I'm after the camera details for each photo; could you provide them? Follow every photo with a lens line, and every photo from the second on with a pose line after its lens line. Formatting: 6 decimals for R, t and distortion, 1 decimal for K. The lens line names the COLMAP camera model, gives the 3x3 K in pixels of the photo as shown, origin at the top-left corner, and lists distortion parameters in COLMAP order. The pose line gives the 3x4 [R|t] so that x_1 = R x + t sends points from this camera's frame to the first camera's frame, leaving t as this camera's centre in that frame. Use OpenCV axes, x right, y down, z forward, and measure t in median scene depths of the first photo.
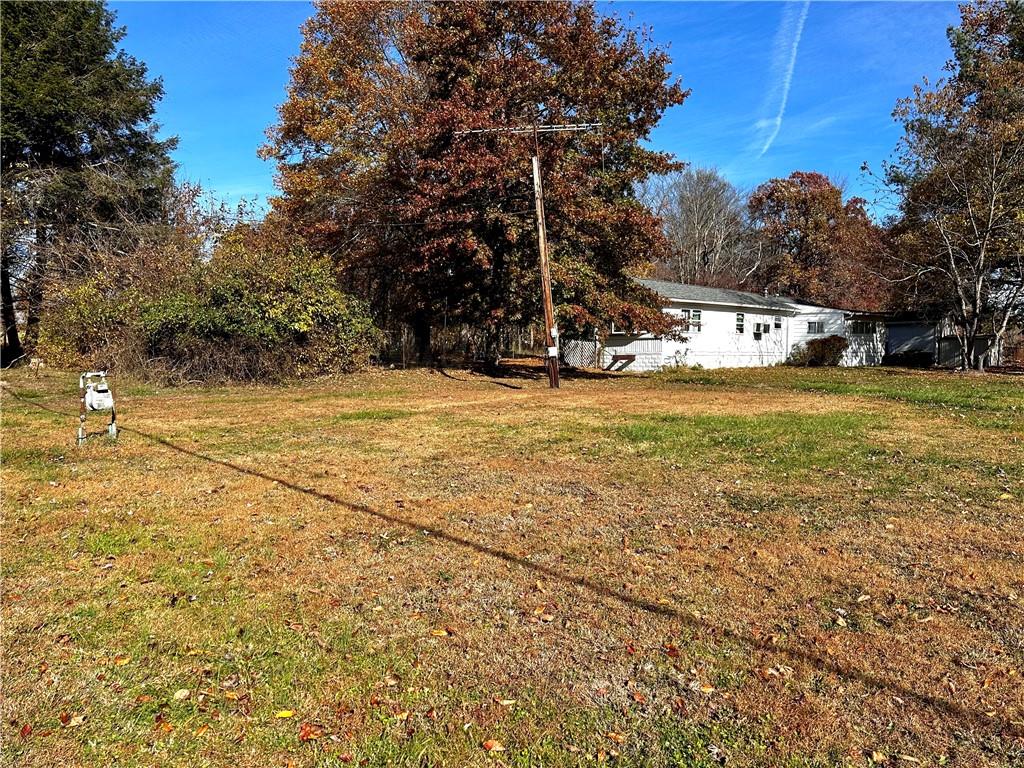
lens RADIAL K [[705.8, 0, 512.1], [0, 705.8, 375.1], [0, 0, 1]] dist [0.086116, -0.021529]
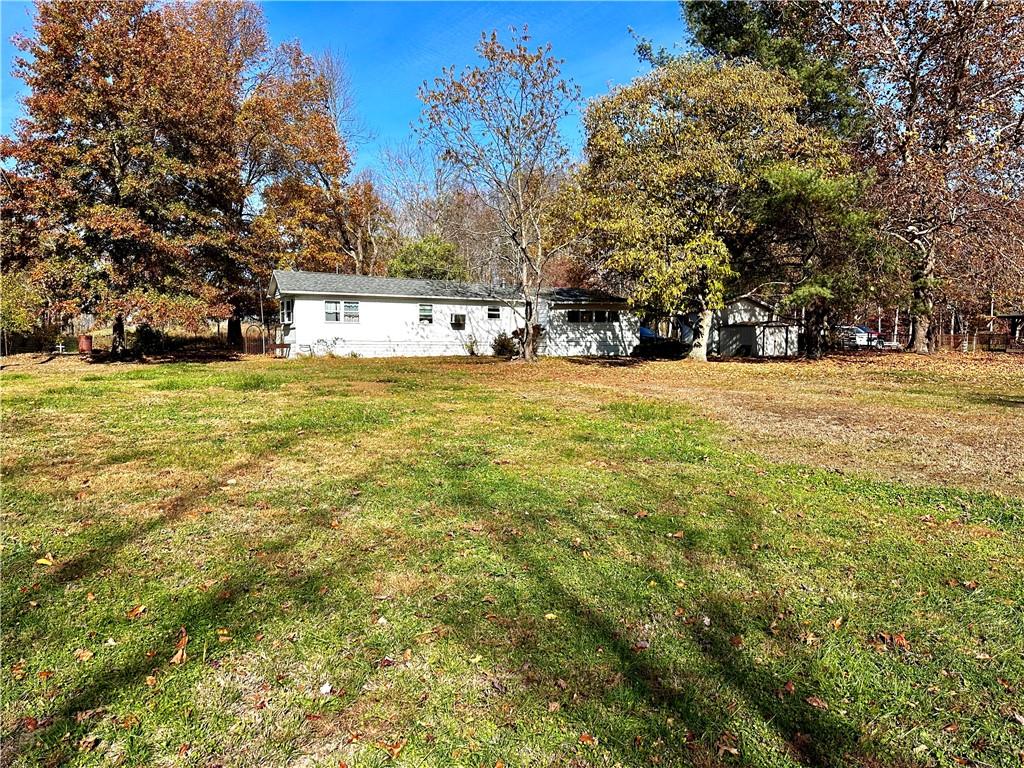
lens RADIAL K [[705.8, 0, 504.6], [0, 705.8, 386.3], [0, 0, 1]] dist [0.086116, -0.021529]
pose [[0.953686, 0.011424, -0.300587, 0.749030], [-0.005131, 0.999751, 0.021716, 0.010125], [0.300760, -0.019168, 0.953507, 0.049420]]
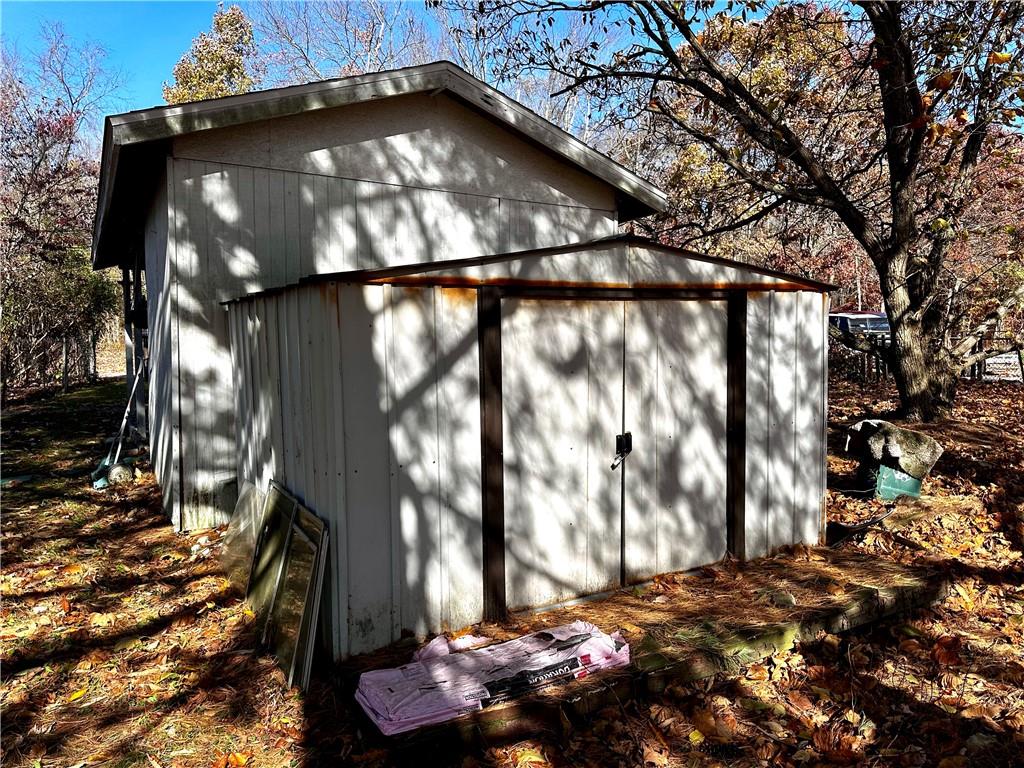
lens RADIAL K [[705.8, 0, 511.8], [0, 705.8, 382.8], [0, 0, 1]] dist [0.086116, -0.021529]
pose [[0.972961, -0.005821, -0.230896, 0.823636], [0.009391, 0.999853, 0.014365, -0.047689], [0.230779, -0.016145, 0.972872, 1.112953]]
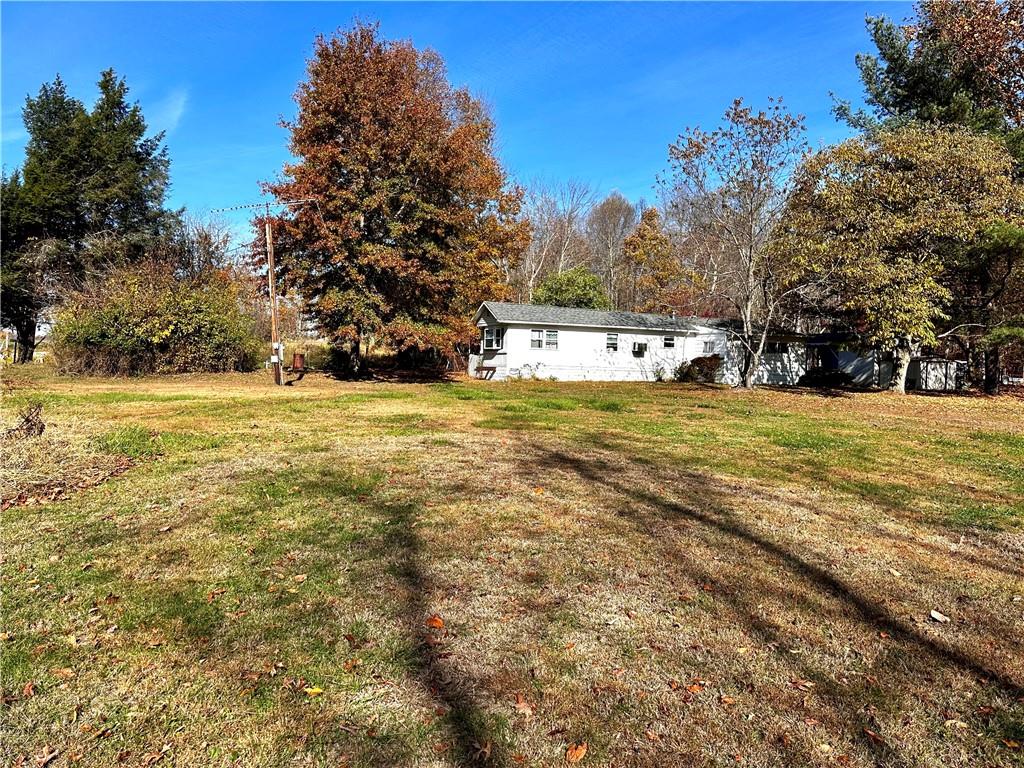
lens RADIAL K [[705.8, 0, 518.6], [0, 705.8, 388.6], [0, 0, 1]] dist [0.086116, -0.021529]
pose [[0.946640, 0.034082, -0.320486, 0.548665], [-0.034522, 0.999395, 0.004309, 0.001715], [0.320439, 0.006985, 0.947243, -0.118760]]
